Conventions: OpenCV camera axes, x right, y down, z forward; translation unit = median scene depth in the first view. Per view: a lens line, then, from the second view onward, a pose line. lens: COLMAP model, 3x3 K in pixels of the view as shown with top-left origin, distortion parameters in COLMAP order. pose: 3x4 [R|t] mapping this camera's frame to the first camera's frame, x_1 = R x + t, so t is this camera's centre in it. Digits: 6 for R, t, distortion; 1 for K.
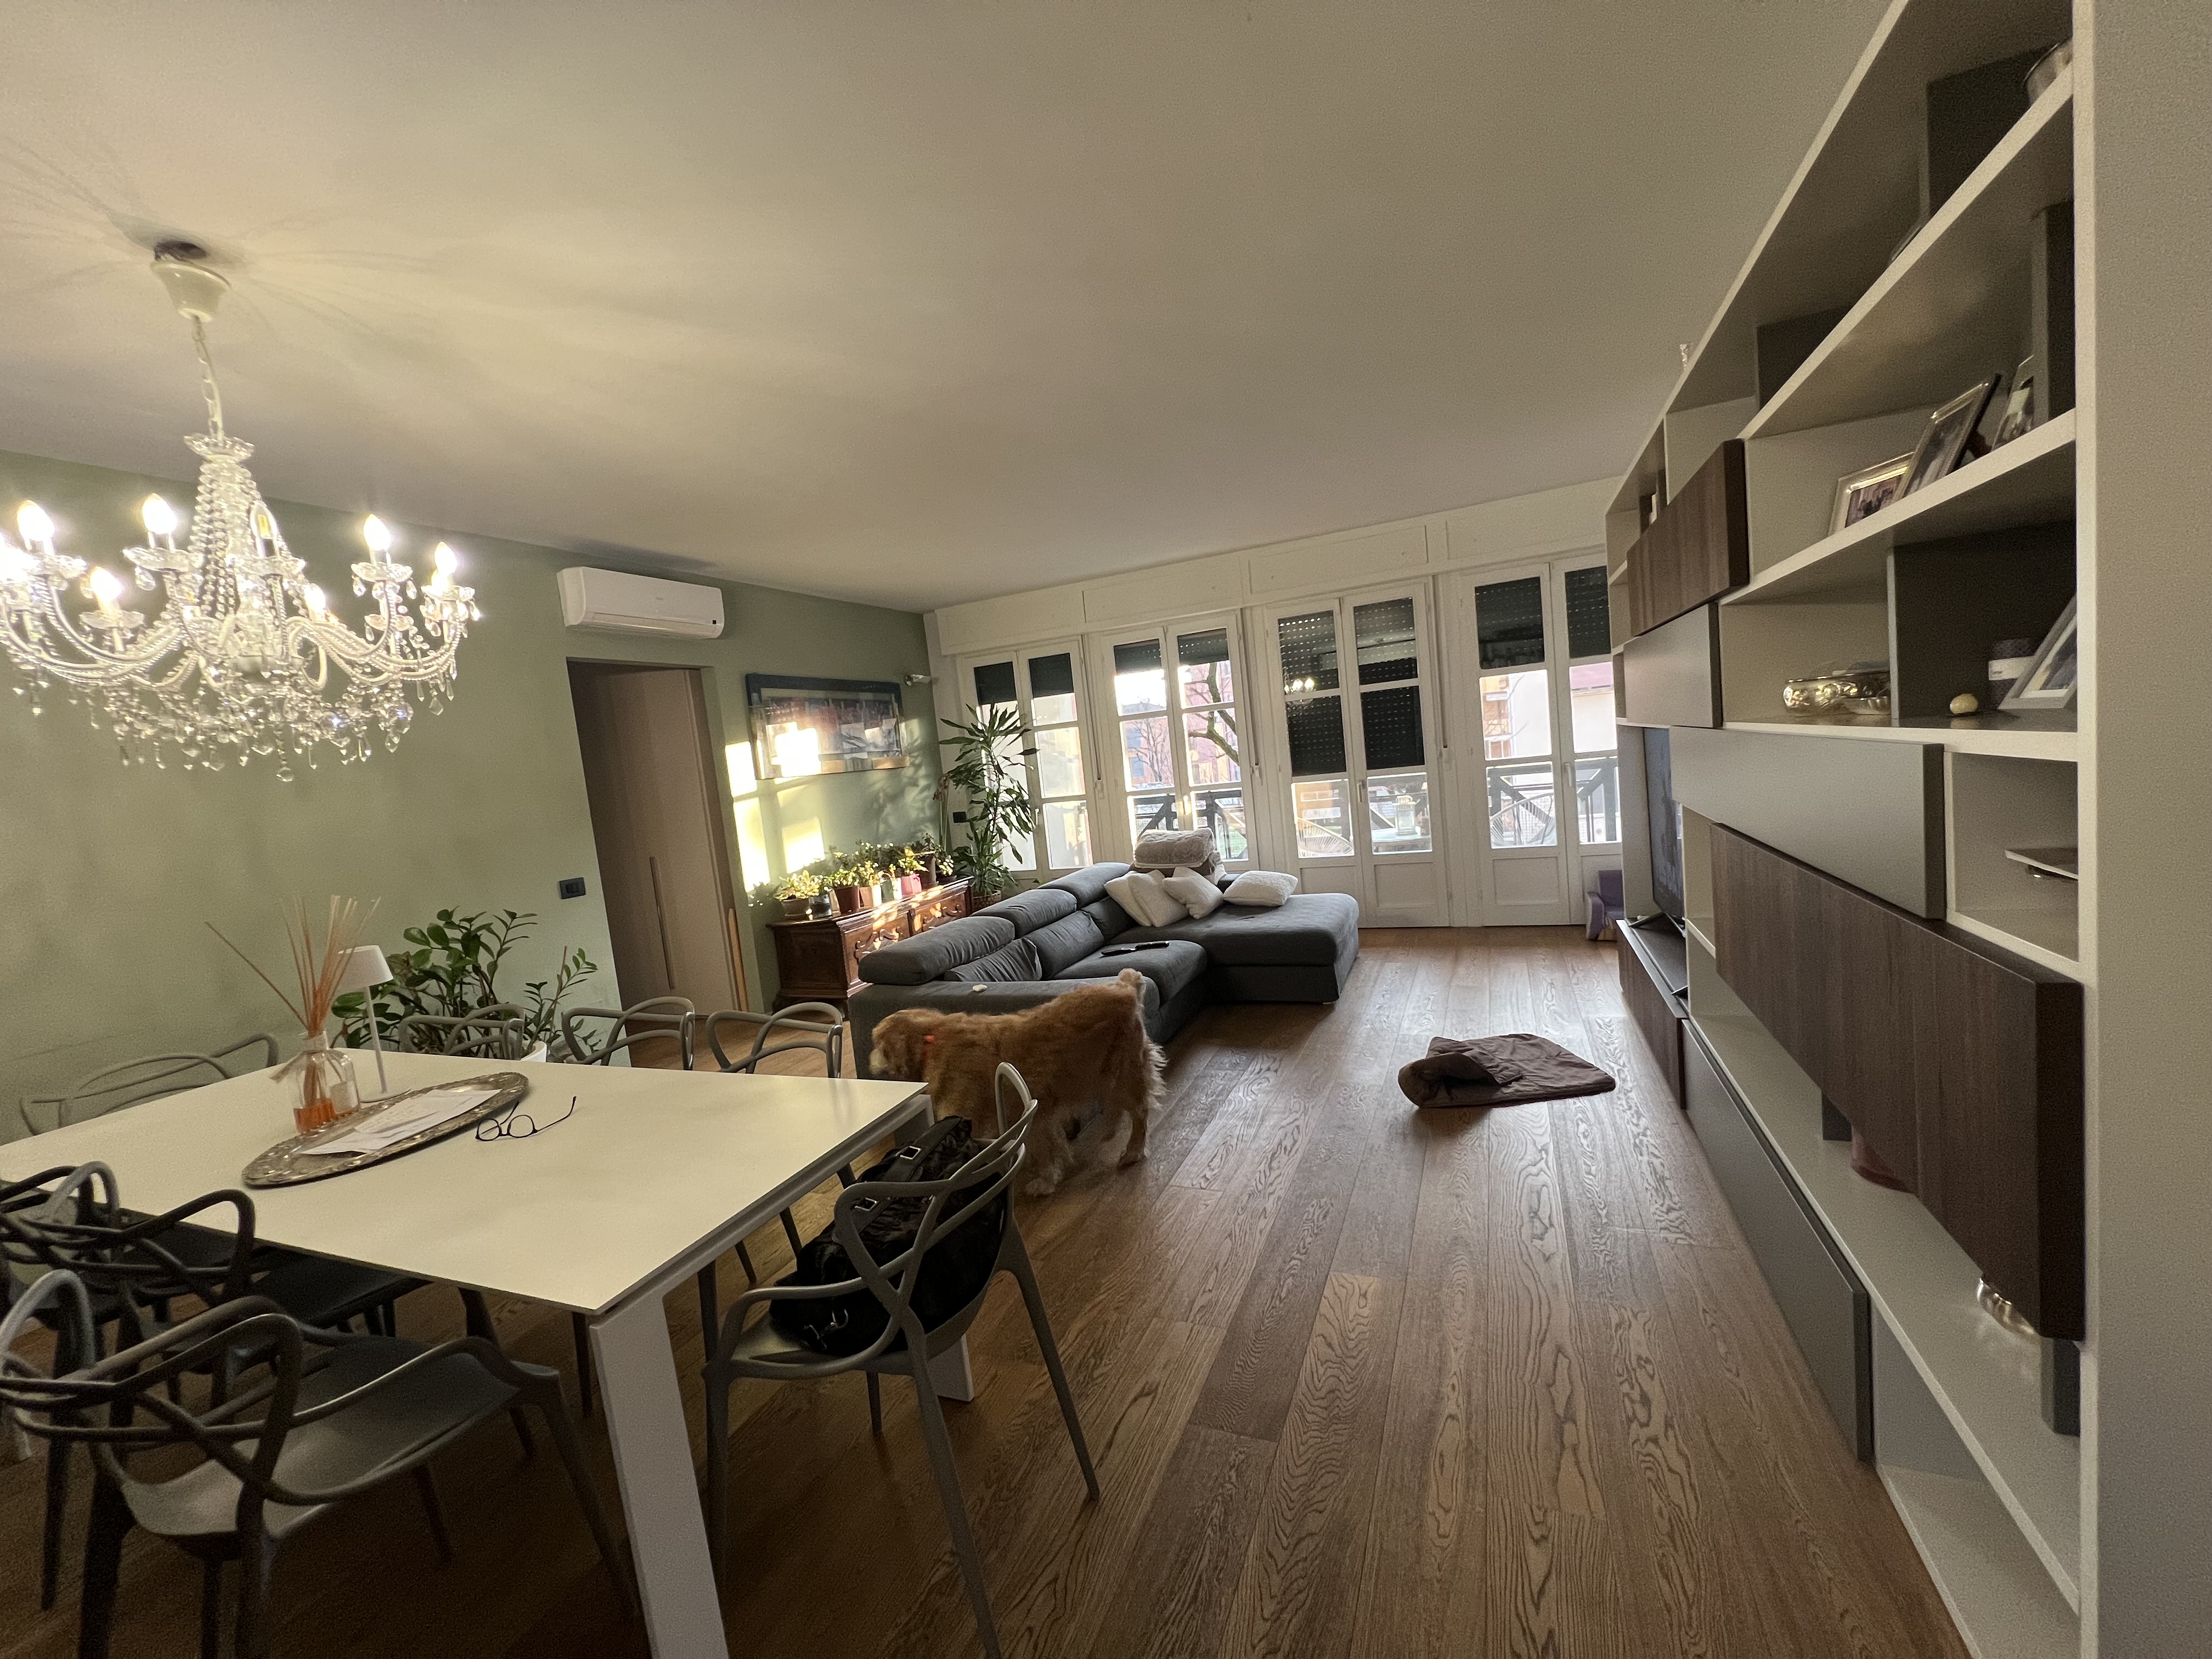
lens RADIAL K [[882.4, 0, 1093.7], [0, 882.4, 834.7], [0, 0, 1]] dist [-0.001355, 0.000130]
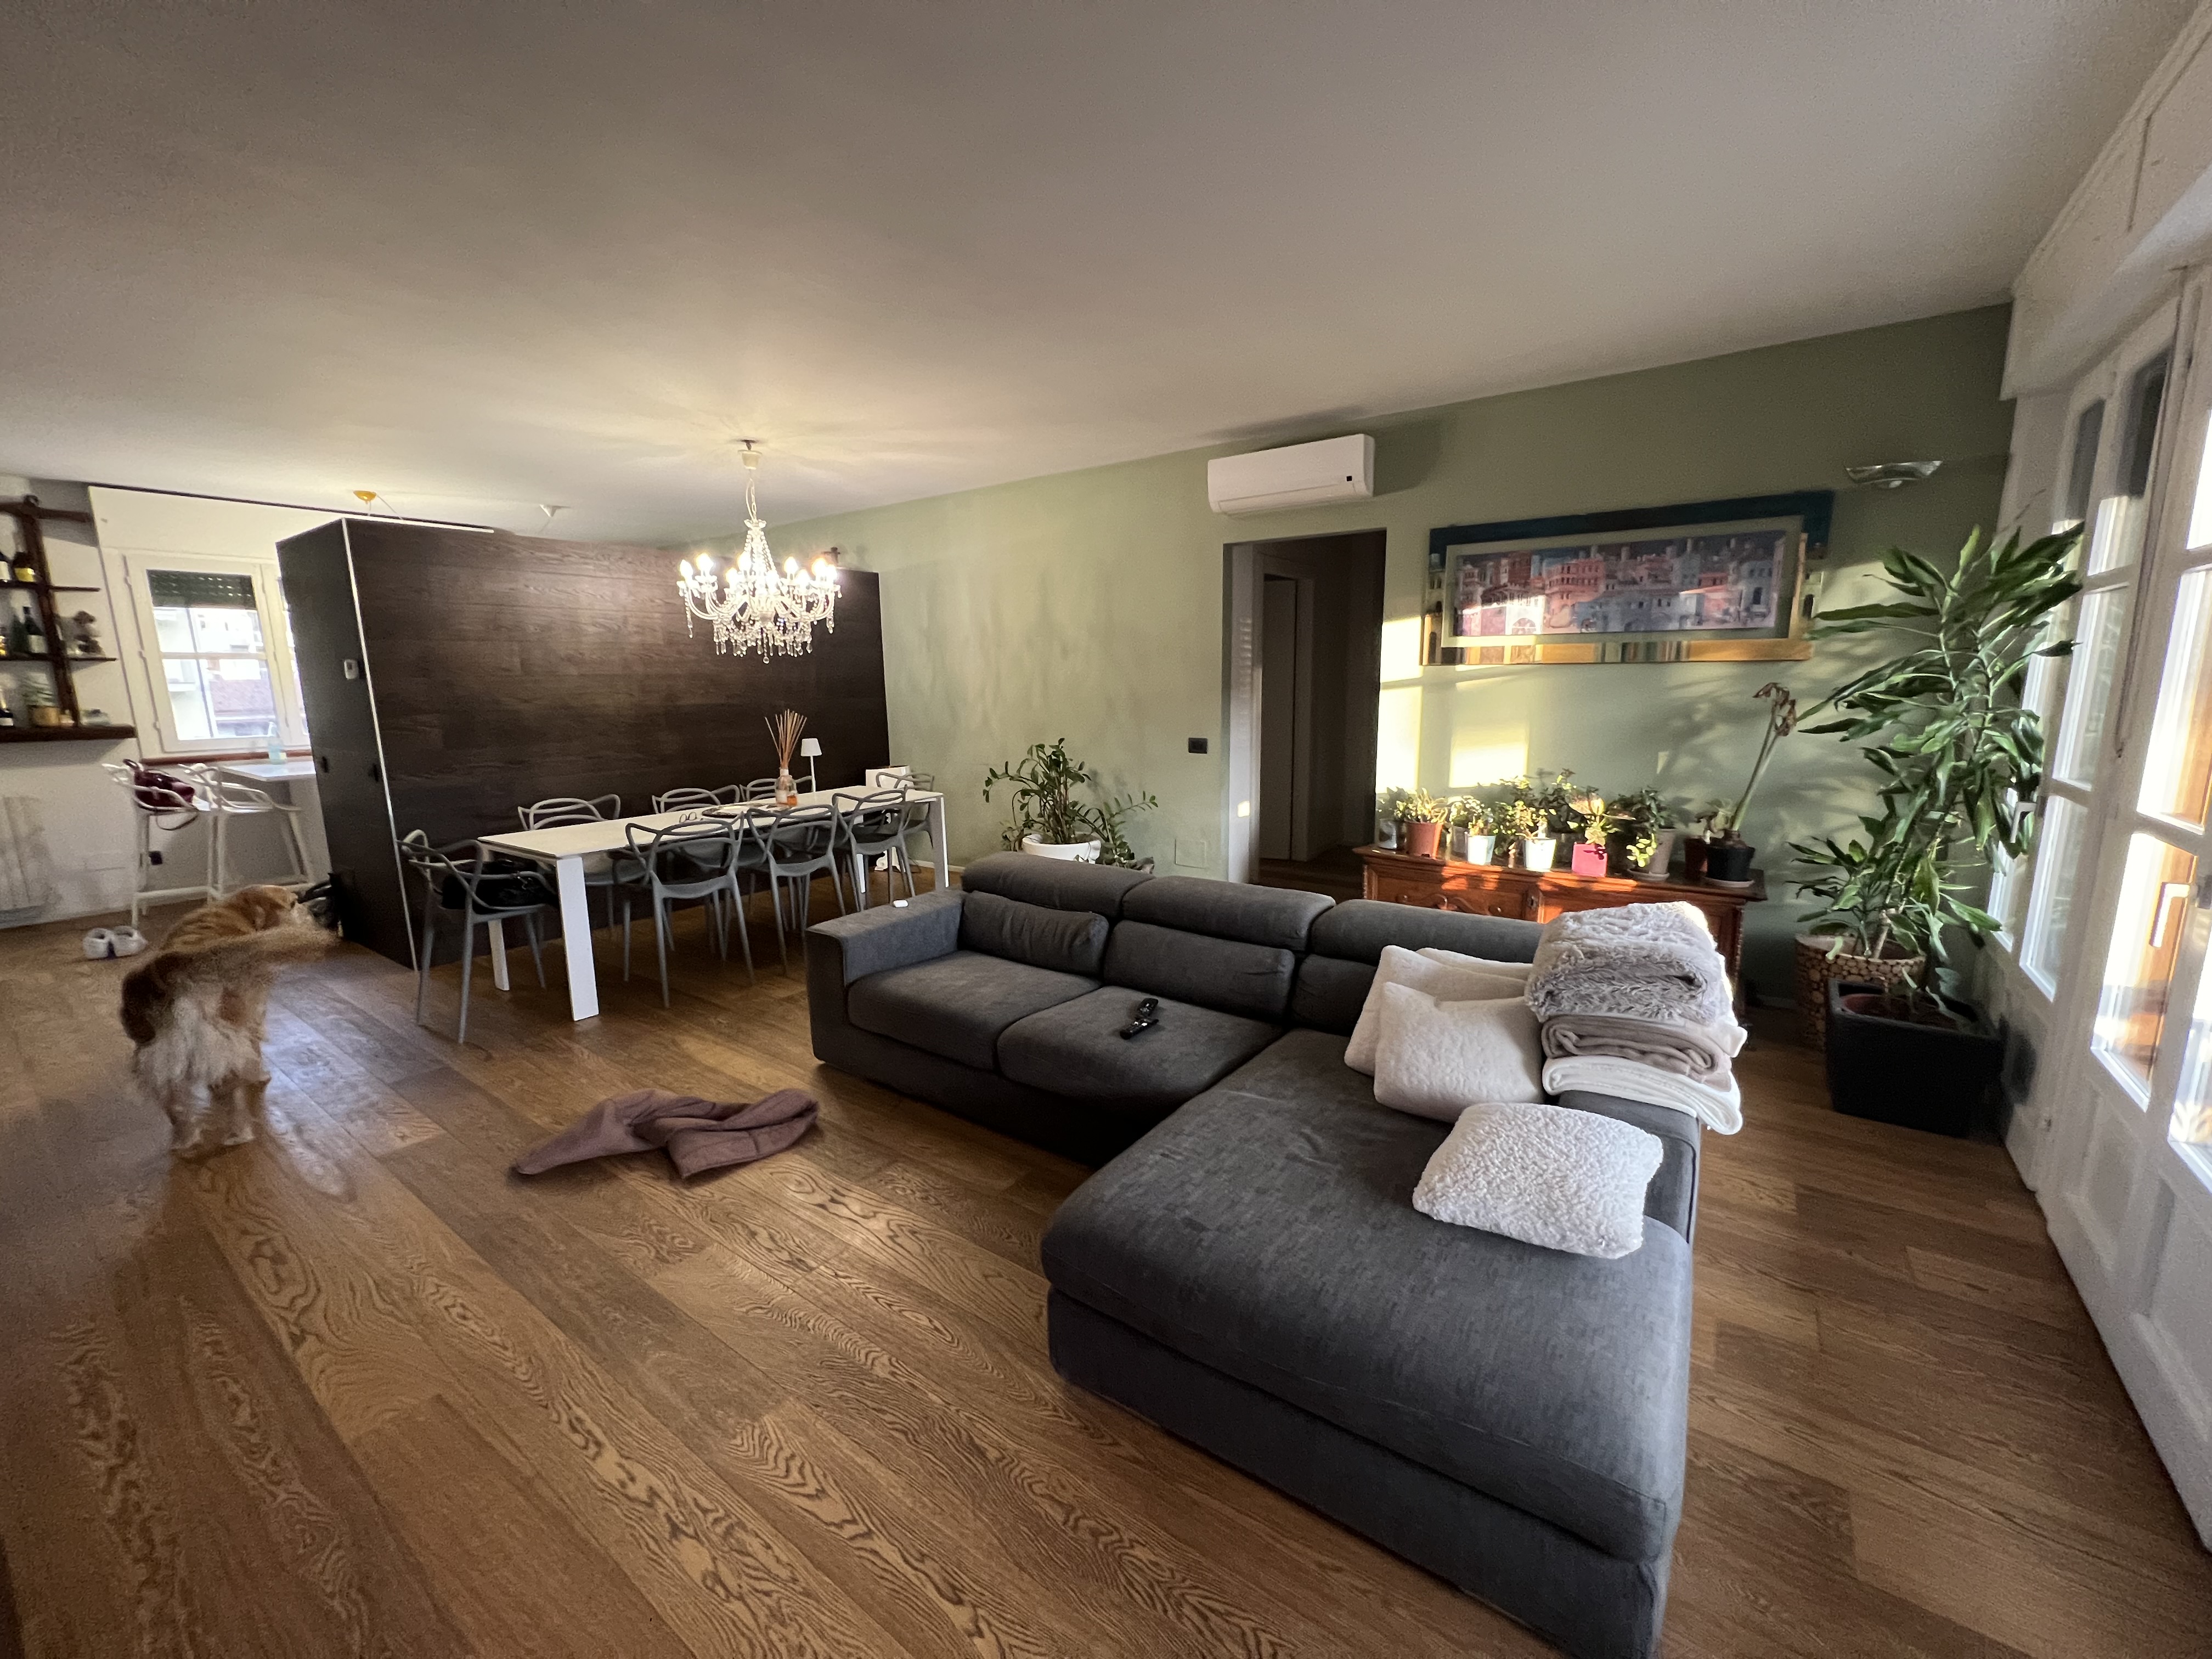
lens RADIAL K [[882.4, 0, 1112.5], [0, 882.4, 840.9], [0, 0, 1]] dist [-0.001355, 0.000130]
pose [[-0.175735, 0.281755, -0.943256, 0.416241], [-0.059545, 0.953371, 0.295870, -0.113813], [0.982635, 0.108161, -0.150763, 0.745668]]
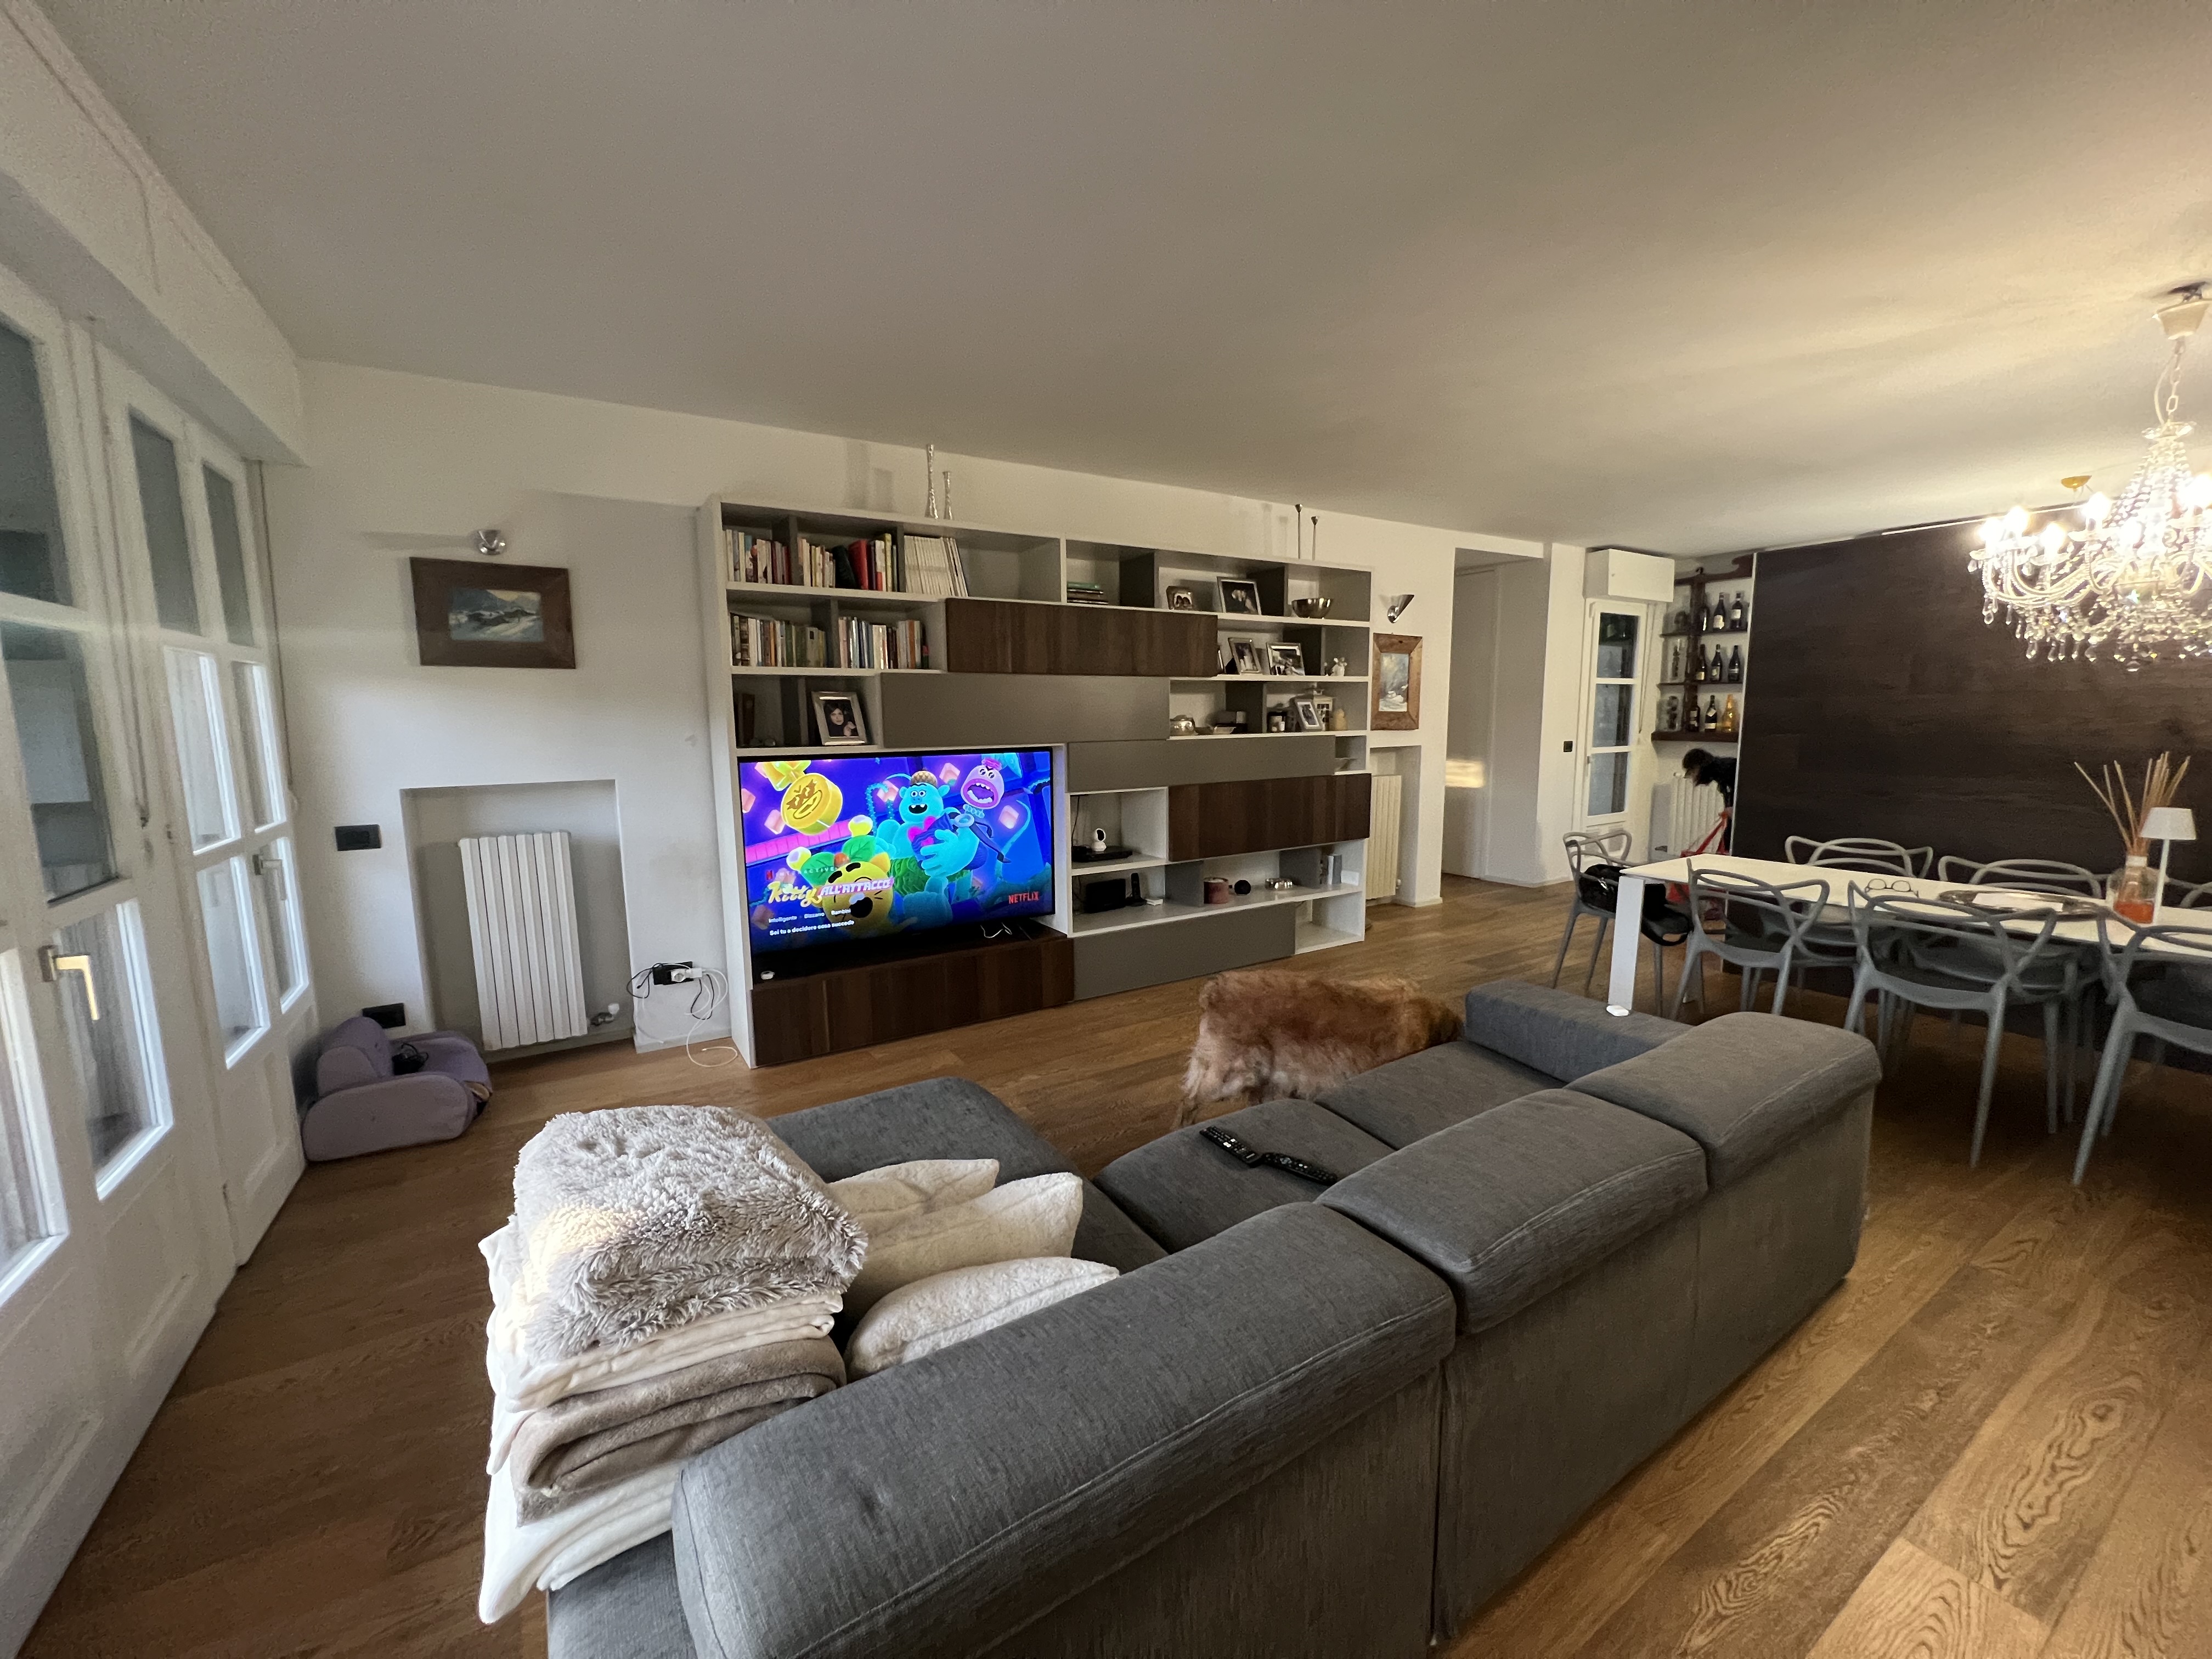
lens RADIAL K [[882.4, 0, 1101.5], [0, 882.4, 841.7], [0, 0, 1]] dist [-0.001355, 0.000130]
pose [[-0.829051, 0.035046, 0.558074, -0.108289], [0.149141, 0.975739, 0.160282, -0.081693], [-0.538917, 0.216113, -0.814164, 0.980585]]
